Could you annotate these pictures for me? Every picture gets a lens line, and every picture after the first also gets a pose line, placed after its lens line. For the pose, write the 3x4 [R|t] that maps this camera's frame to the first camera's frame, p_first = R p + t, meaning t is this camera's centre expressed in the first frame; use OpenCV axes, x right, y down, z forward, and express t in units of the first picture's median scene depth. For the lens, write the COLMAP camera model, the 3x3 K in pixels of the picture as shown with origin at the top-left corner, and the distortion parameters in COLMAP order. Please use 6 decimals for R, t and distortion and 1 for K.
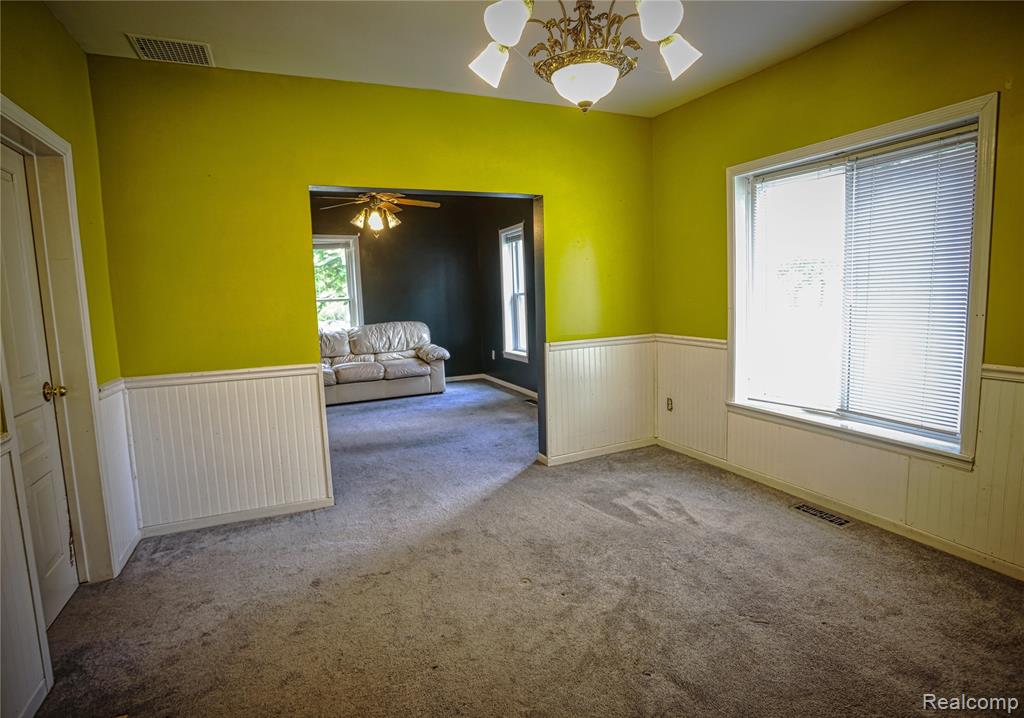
lens RADIAL K [[525.8, 0, 514.1], [0, 525.8, 376.3], [0, 0, 1]] dist [-0.085248, 0.033591]
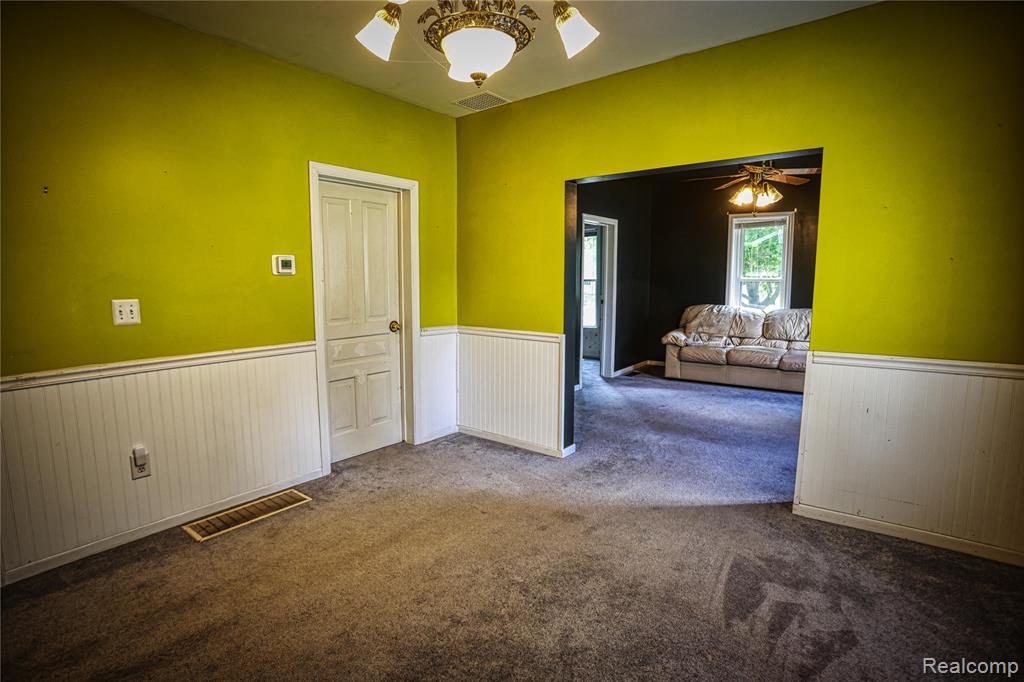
lens RADIAL K [[499.3, 0, 512.0], [0, 499.3, 341.0], [0, 0, 1]] dist [-0.053216, 0.001421]
pose [[0.468451, 0.139951, -0.872335, 0.263404], [-0.149697, 0.985671, 0.077746, -0.038296], [0.870715, 0.094166, 0.482688, 0.172290]]
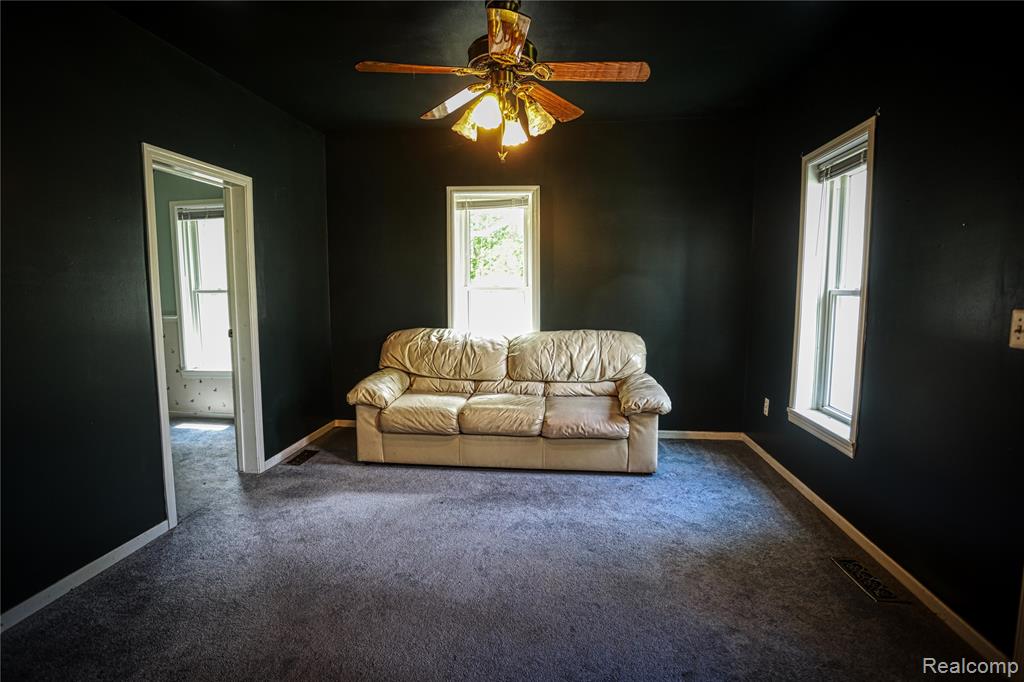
lens RADIAL K [[499.3, 0, 512.0], [0, 499.3, 341.0], [0, 0, 1]] dist [-0.053216, 0.001421]
pose [[0.860878, 0.086713, -0.501368, -0.020384], [-0.105718, 0.994350, -0.009548, -0.082692], [0.497708, 0.061223, 0.865181, 0.506626]]
